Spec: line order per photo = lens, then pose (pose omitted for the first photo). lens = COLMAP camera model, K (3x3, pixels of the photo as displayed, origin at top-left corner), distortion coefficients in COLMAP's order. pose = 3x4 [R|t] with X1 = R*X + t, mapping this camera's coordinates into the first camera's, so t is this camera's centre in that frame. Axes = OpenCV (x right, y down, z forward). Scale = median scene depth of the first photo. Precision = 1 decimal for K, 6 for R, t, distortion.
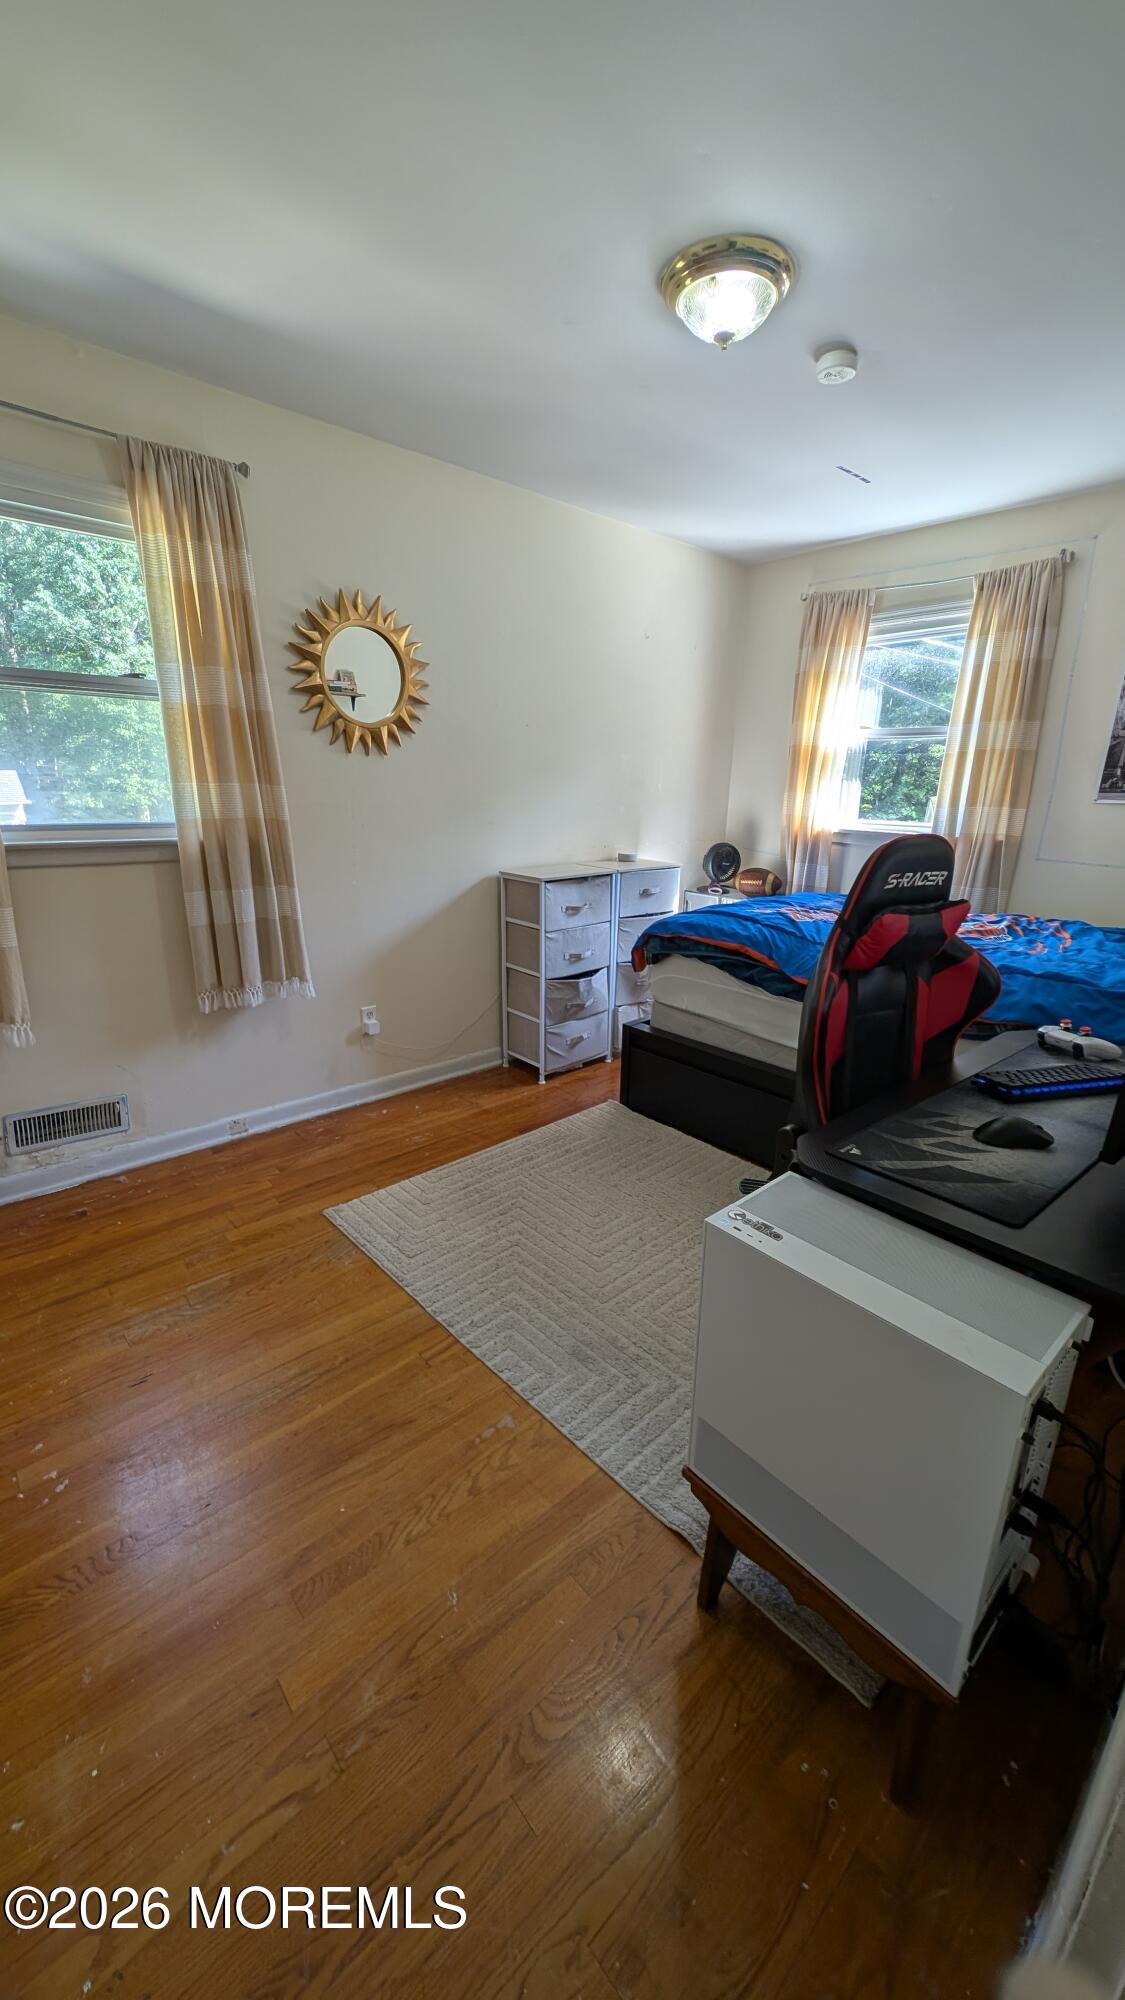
lens RADIAL K [[744.2, 0, 557.4], [0, 744.2, 1001.0], [0, 0, 1]] dist [0.001111, -0.000178]
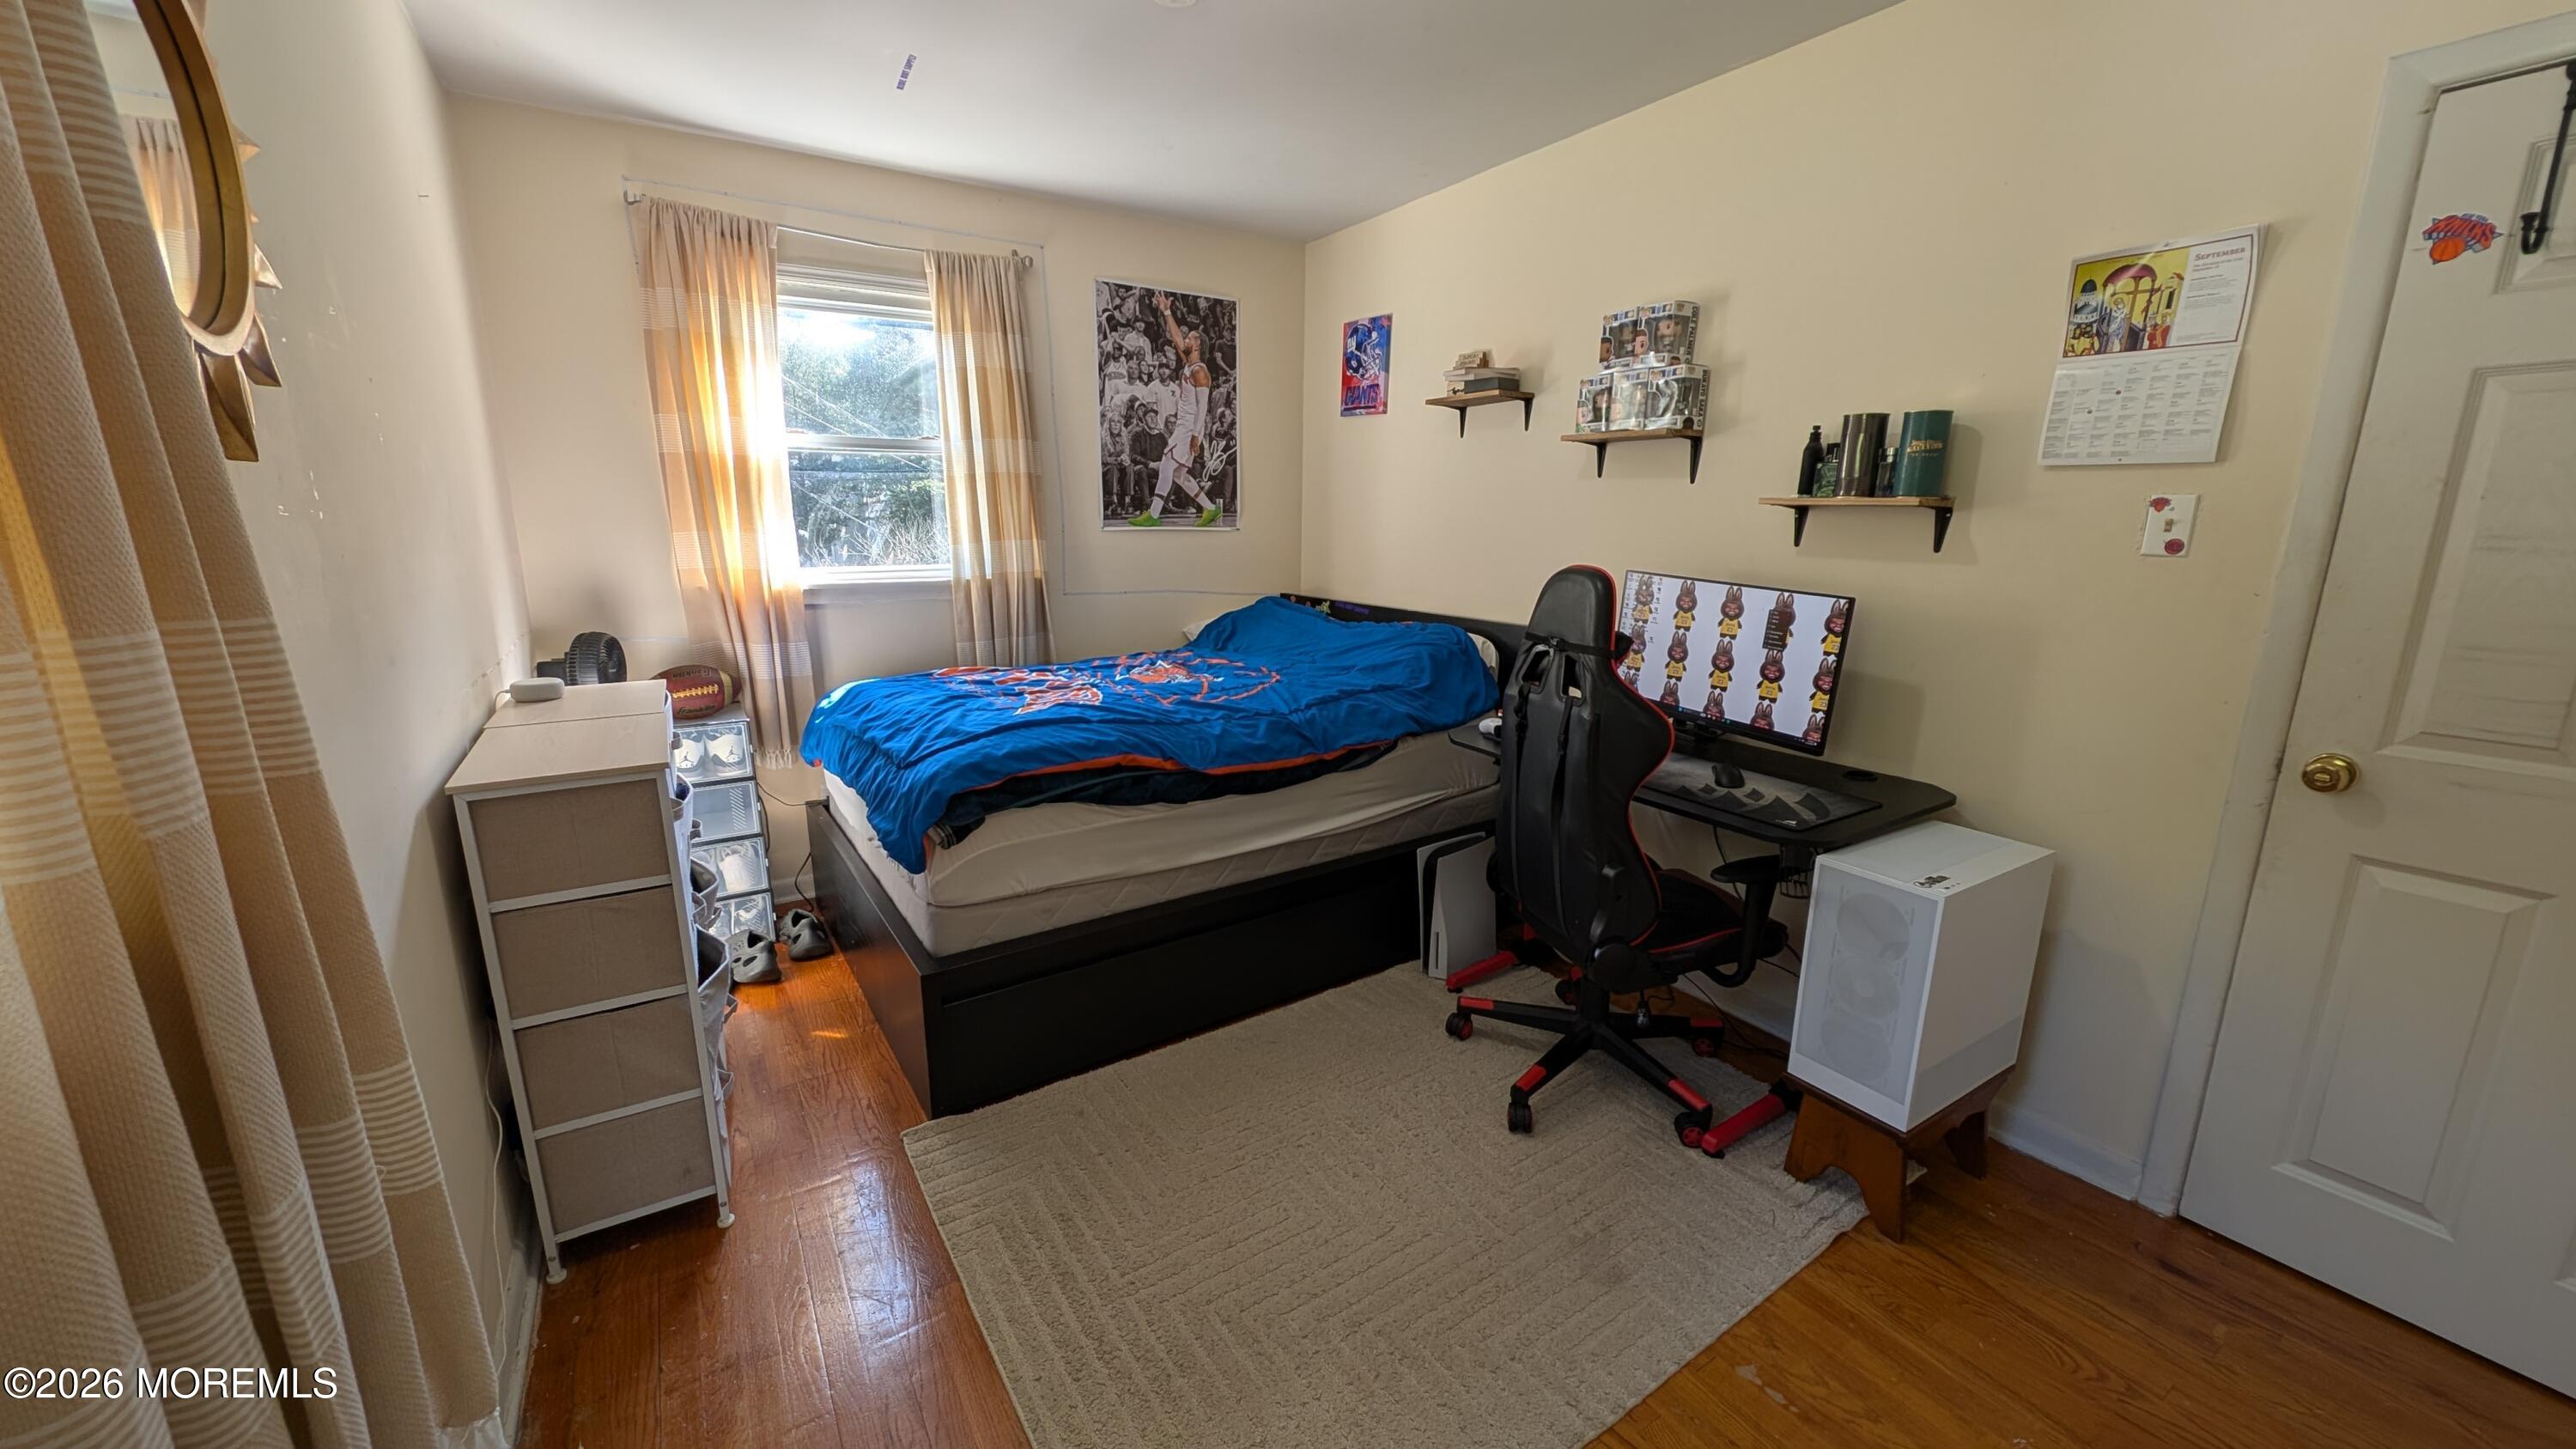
lens RADIAL K [[958.7, 0, 1264.7], [0, 958.7, 733.1], [0, 0, 1]] dist [0.001111, -0.000178]
pose [[0.159531, -0.240084, 0.957554, -0.508798], [0.282676, 0.940470, 0.188706, -0.200449], [-0.945856, 0.240573, 0.217900, 0.613688]]
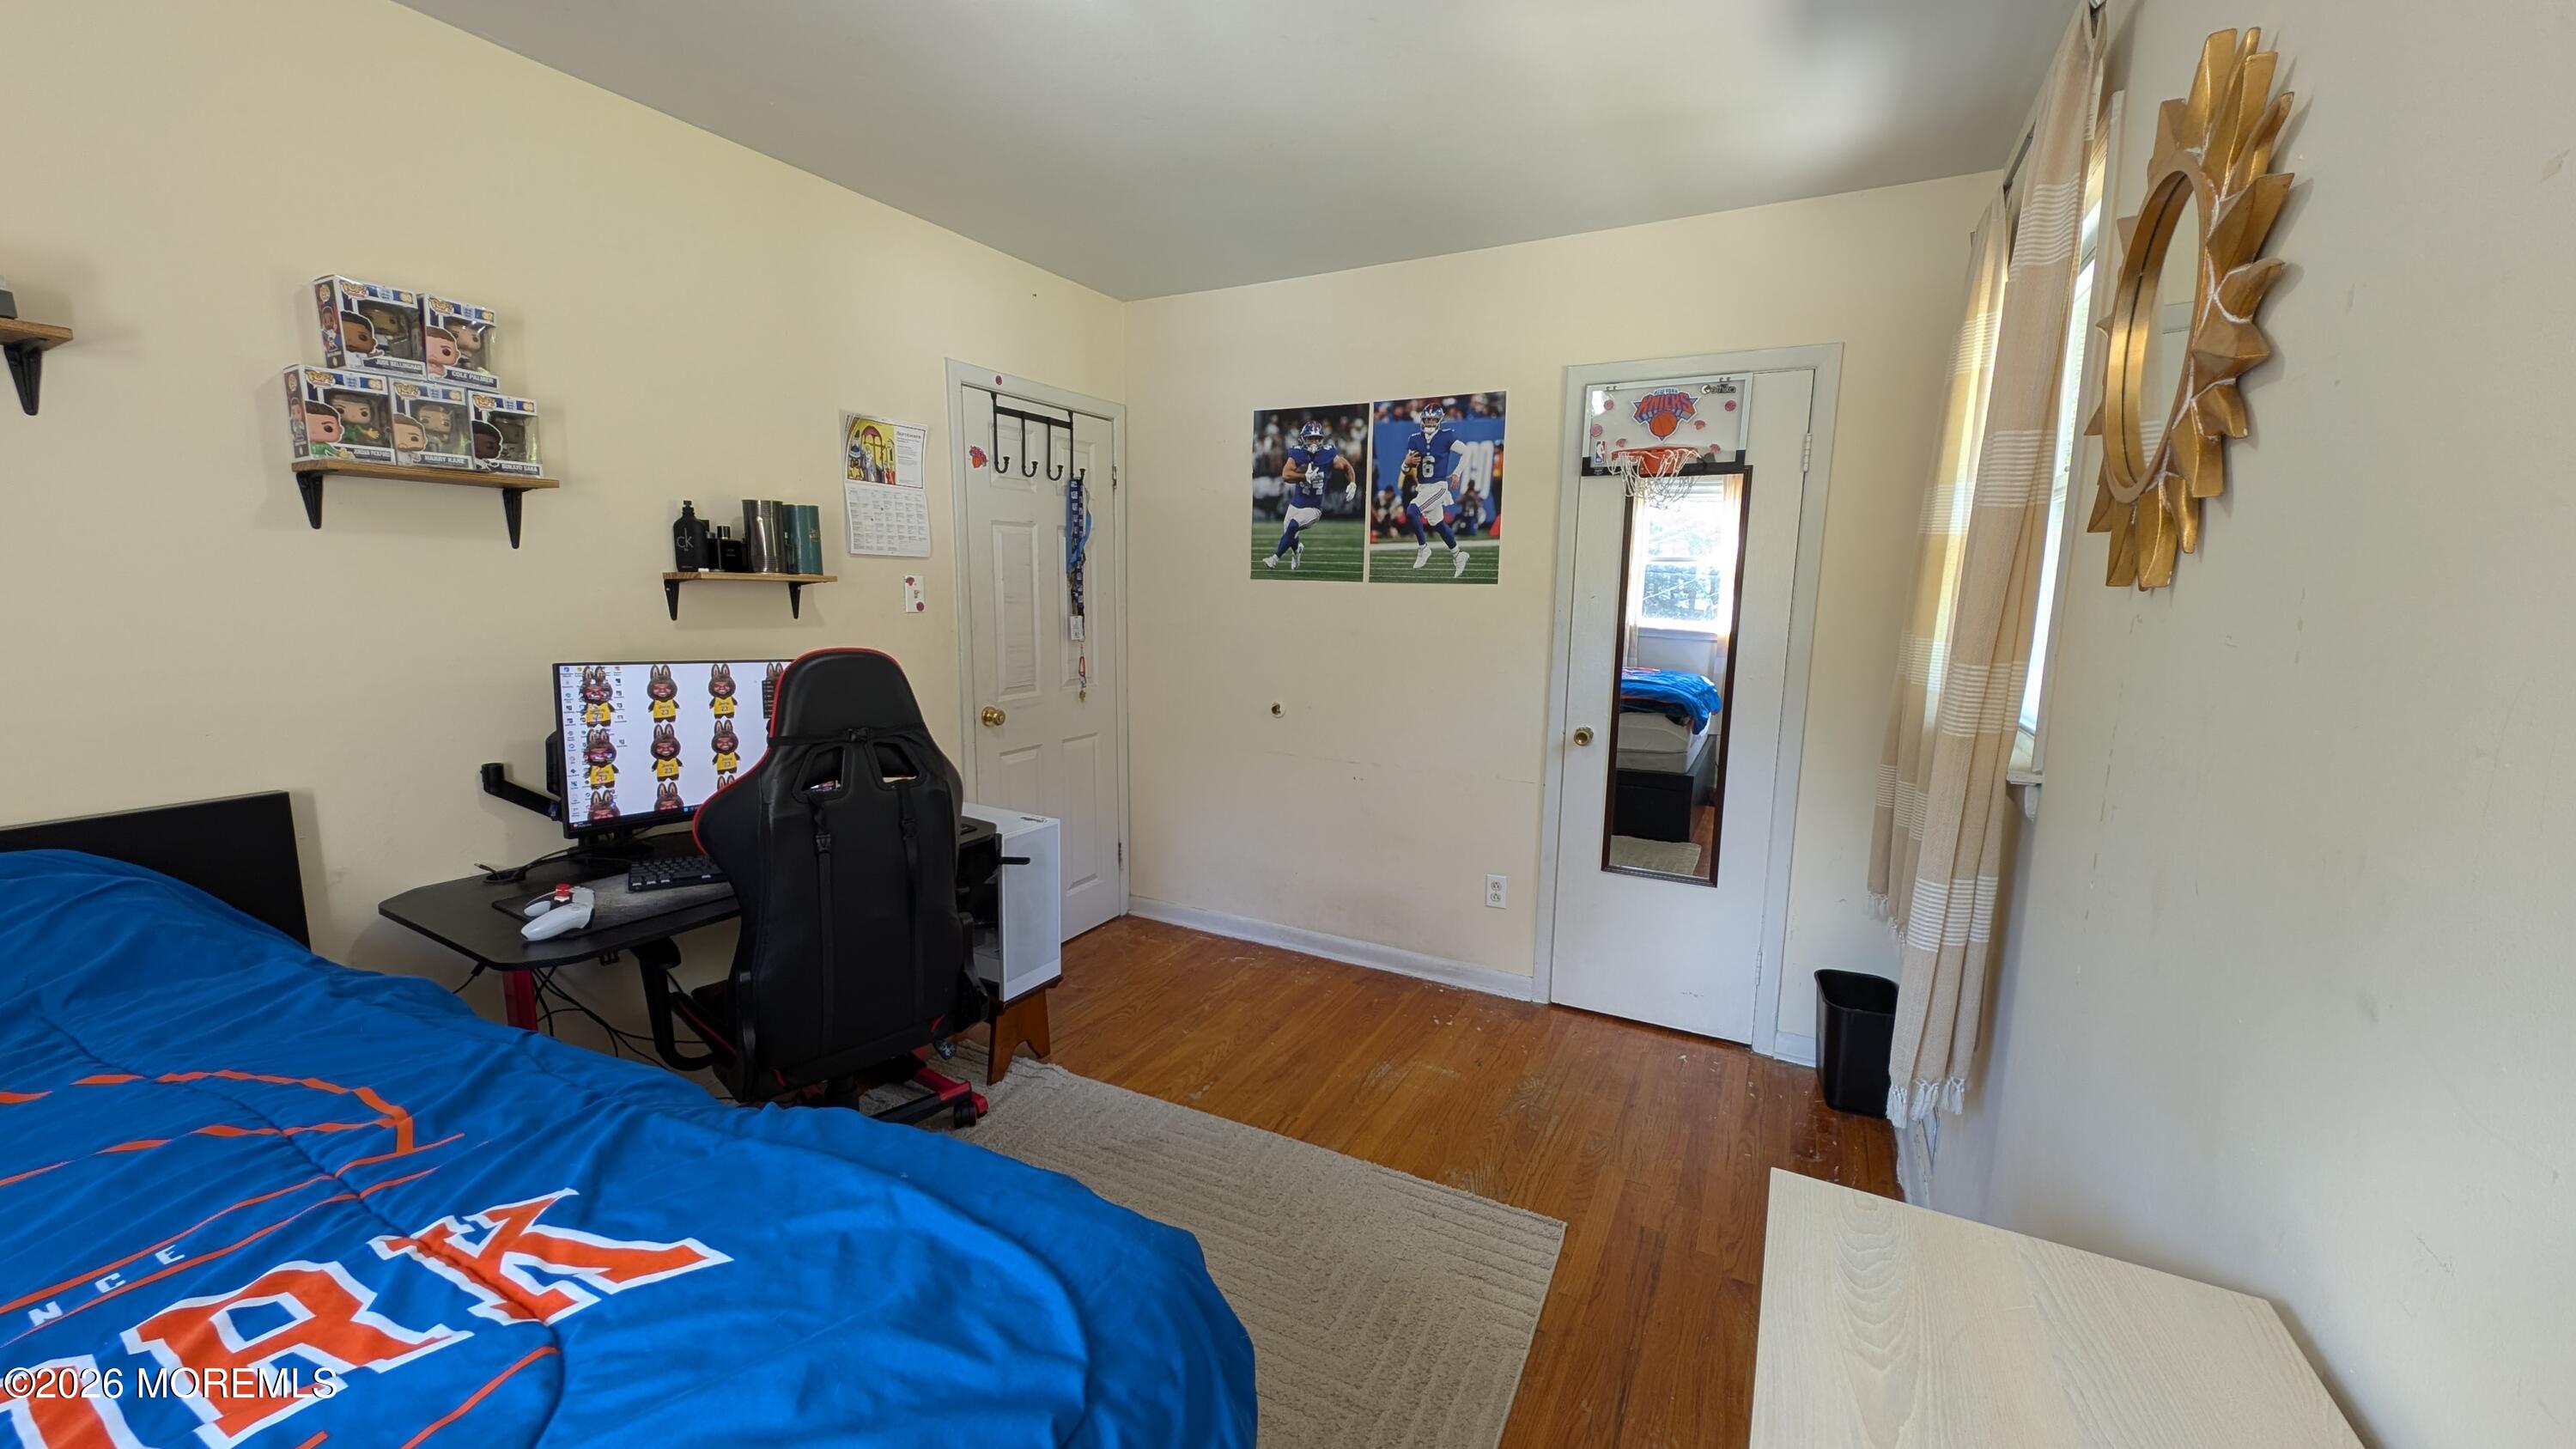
lens RADIAL K [[958.7, 0, 1274.6], [0, 958.7, 730.6], [0, 0, 1]] dist [0.001111, -0.000178]
pose [[-0.937227, 0.014777, -0.348407, 0.206747], [-0.137898, 0.901962, 0.409206, -0.381550], [0.320296, 0.431563, -0.843305, 1.203200]]
